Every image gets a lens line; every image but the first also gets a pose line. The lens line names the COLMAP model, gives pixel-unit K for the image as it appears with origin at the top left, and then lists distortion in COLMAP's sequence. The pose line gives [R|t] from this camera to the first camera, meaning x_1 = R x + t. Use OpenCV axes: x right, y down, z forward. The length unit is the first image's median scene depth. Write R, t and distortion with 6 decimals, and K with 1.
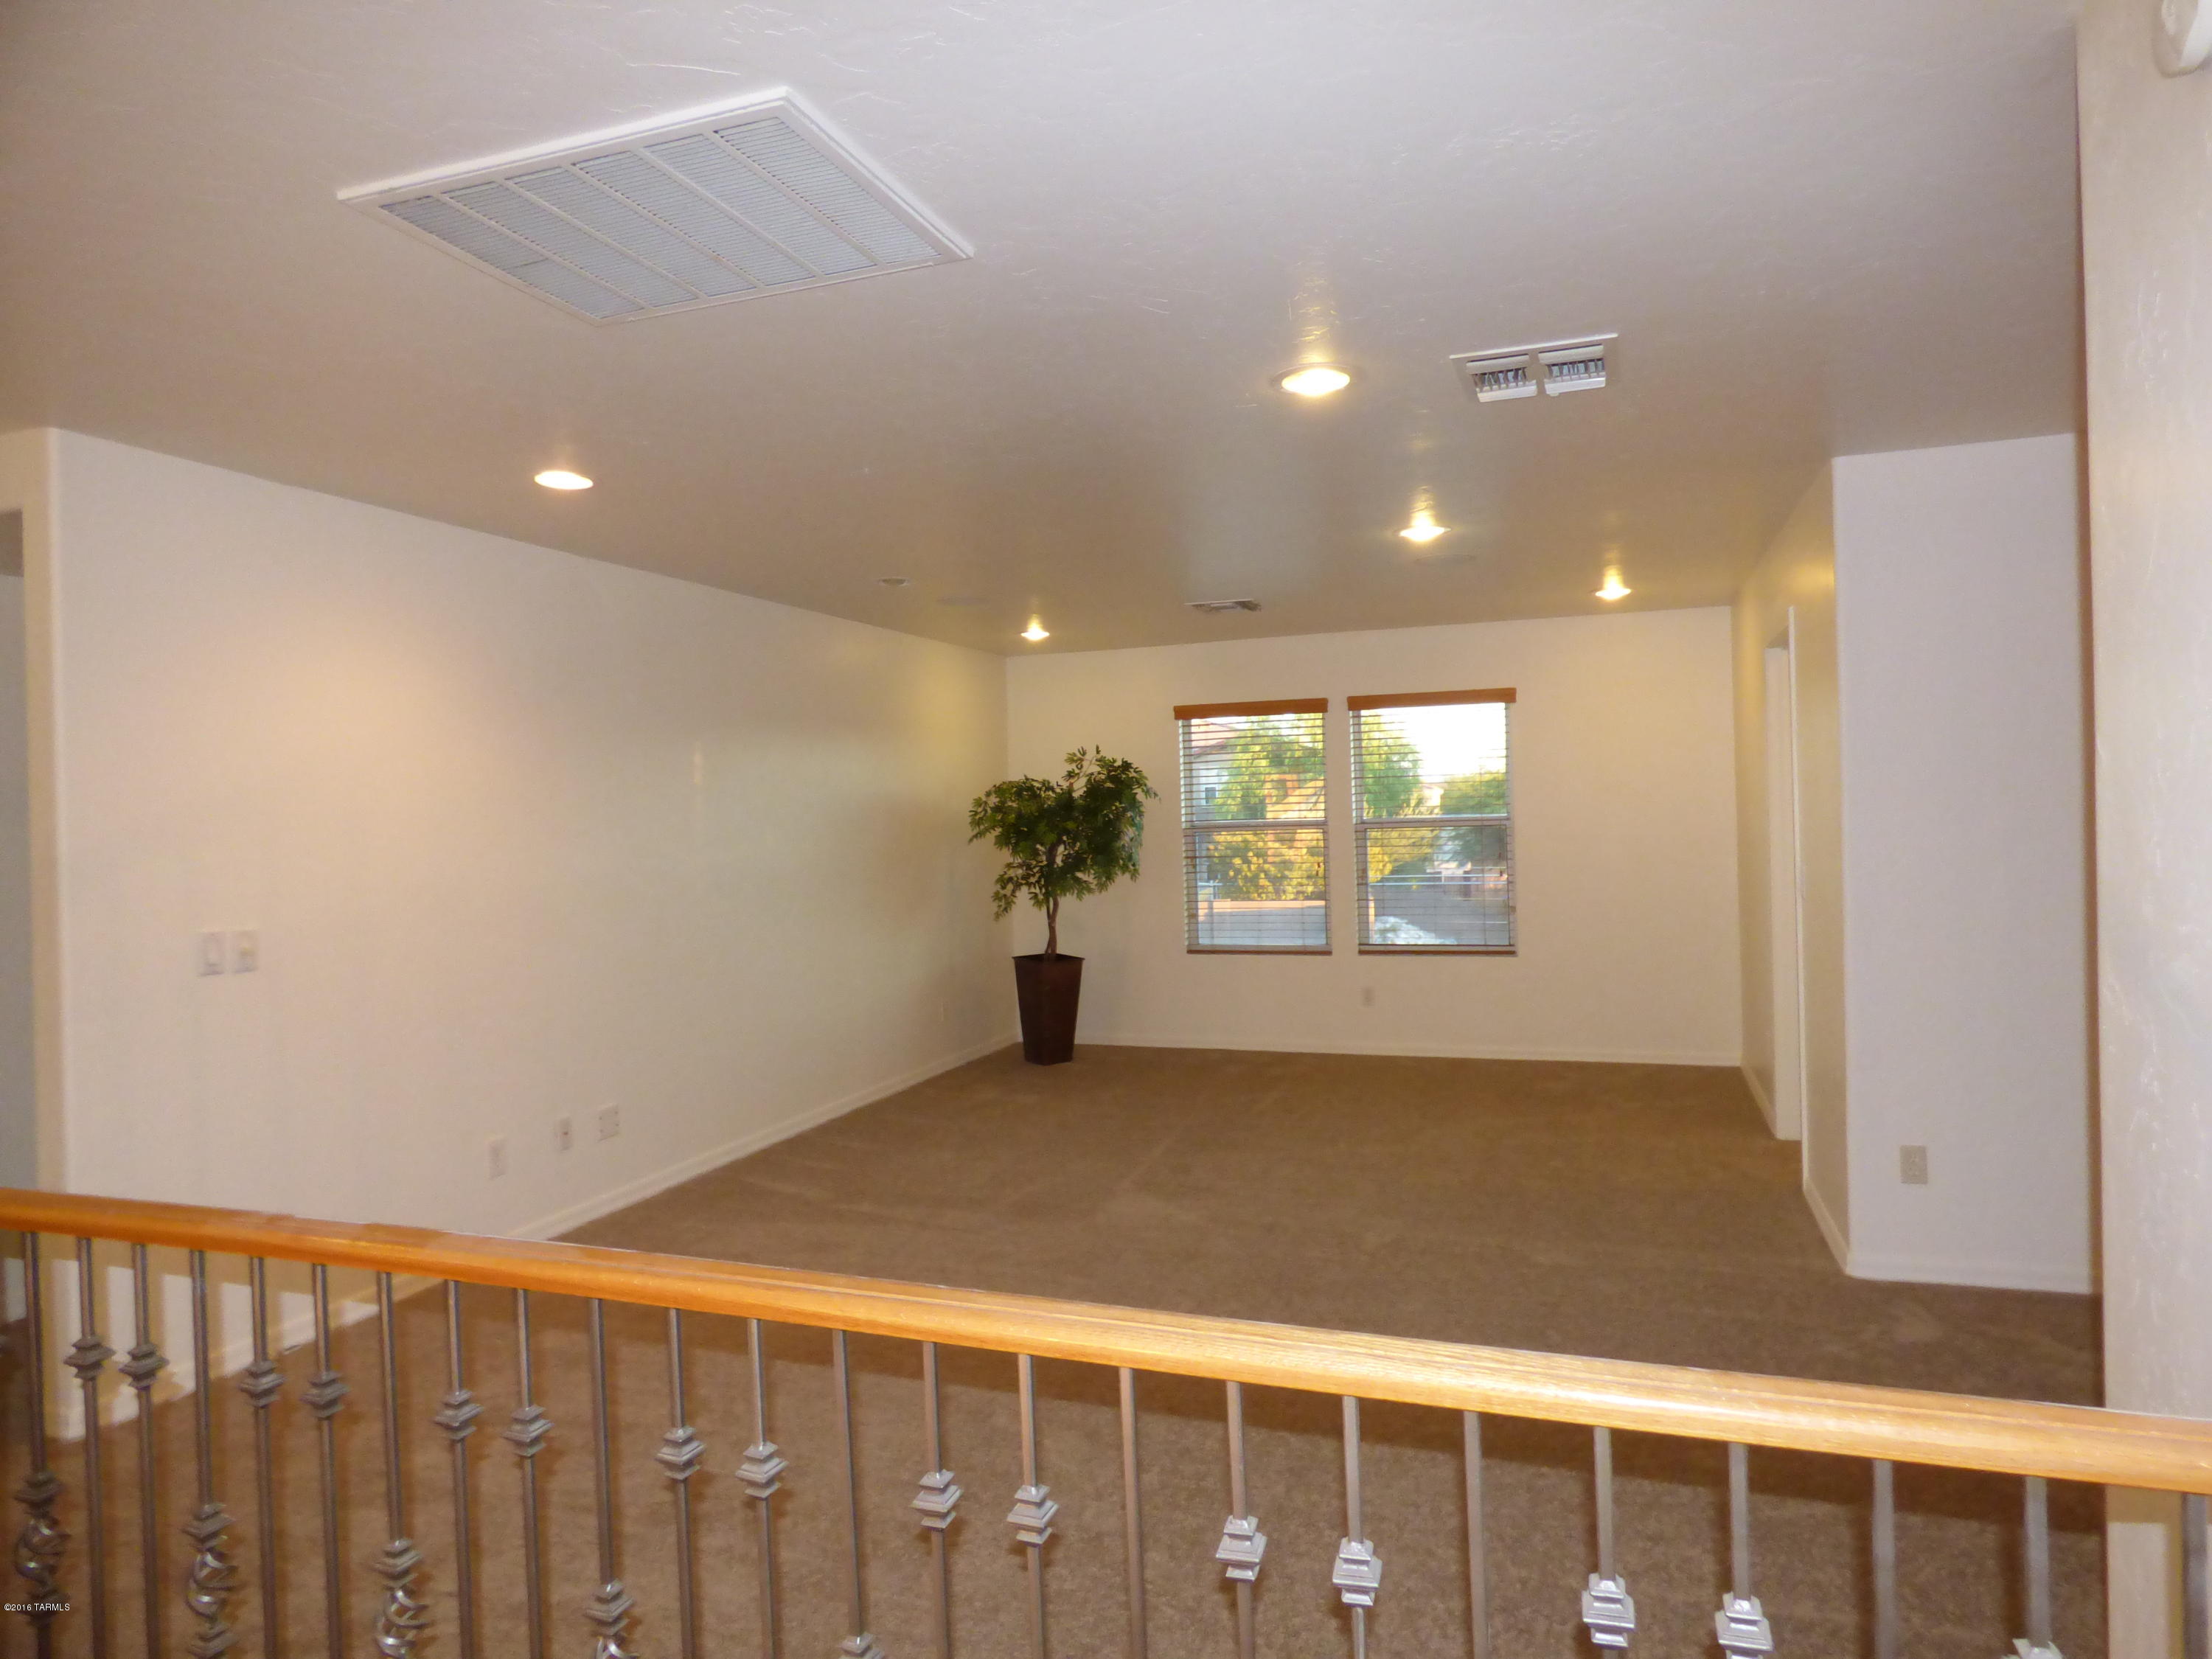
lens RADIAL K [[1310.9, 0, 1106.0], [0, 1310.9, 829.5], [0, 0, 1]] dist [0.000045, 0.001284]
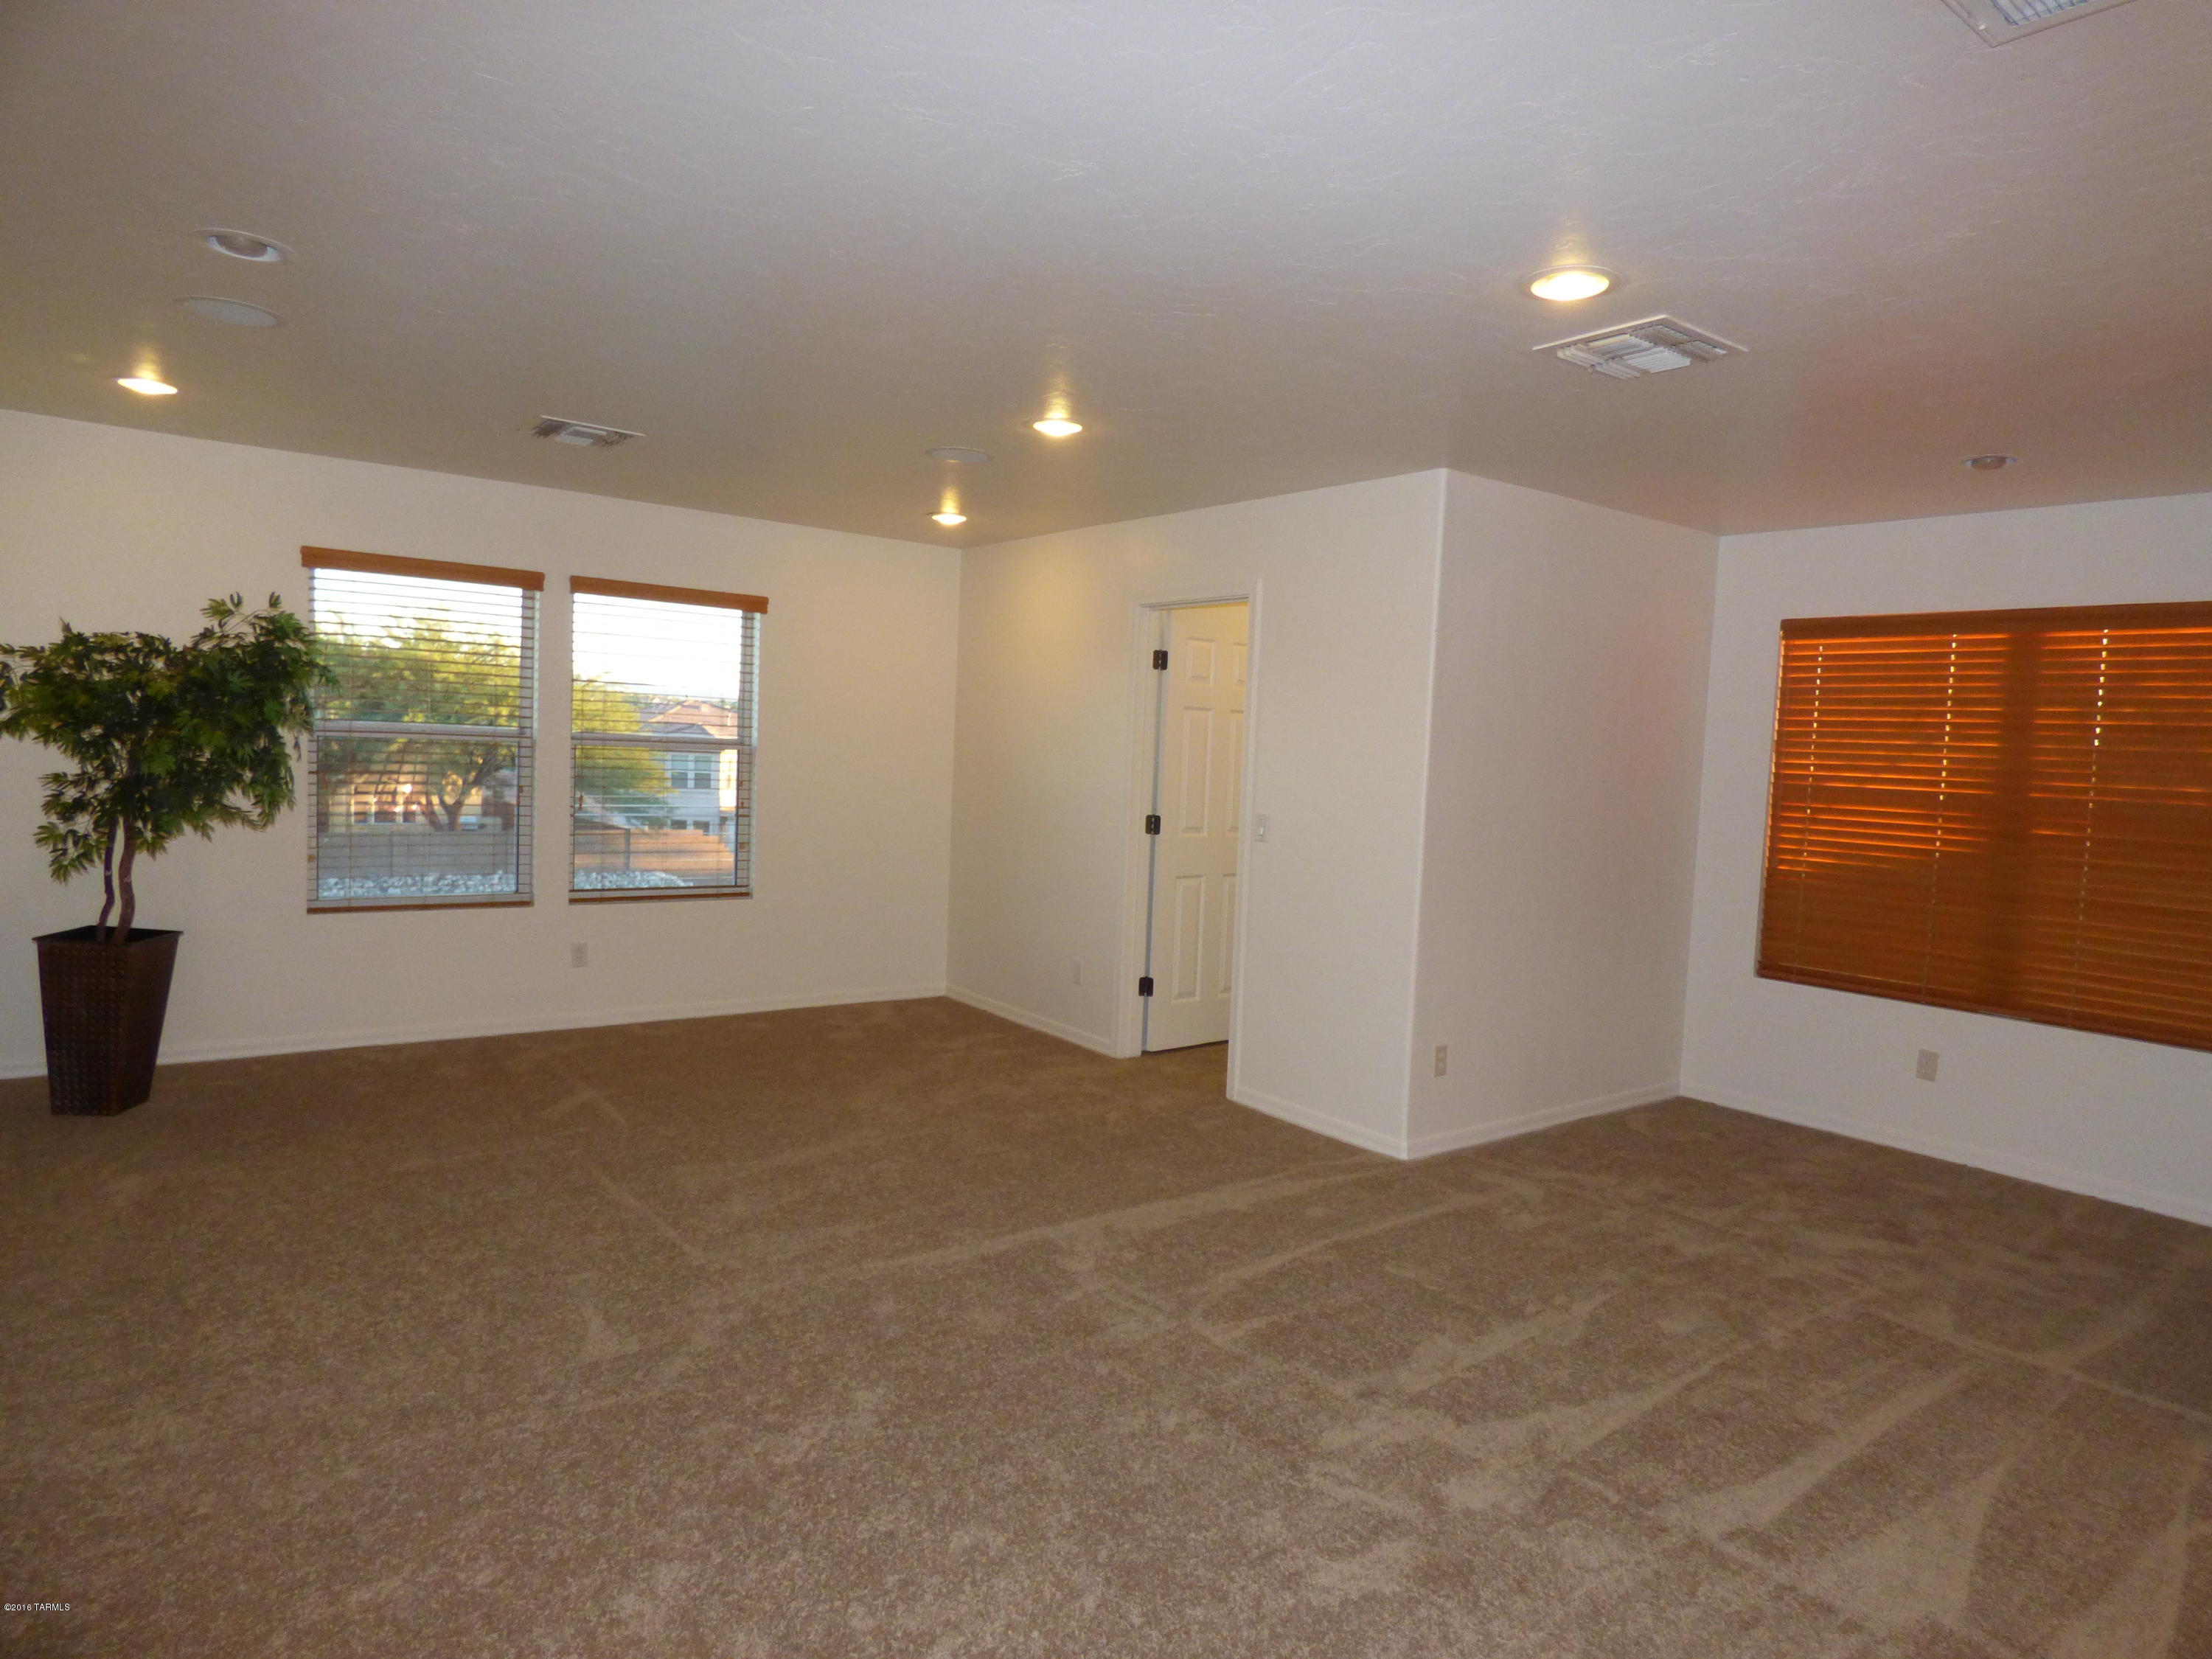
lens RADIAL K [[1310.9, 0, 1106.0], [0, 1310.9, 829.5], [0, 0, 1]] dist [0.000045, 0.001284]
pose [[0.545304, -0.003396, 0.838231, -0.305124], [-0.051875, 0.997938, 0.037790, 0.003834], [-0.836632, -0.064090, 0.544004, 0.309385]]
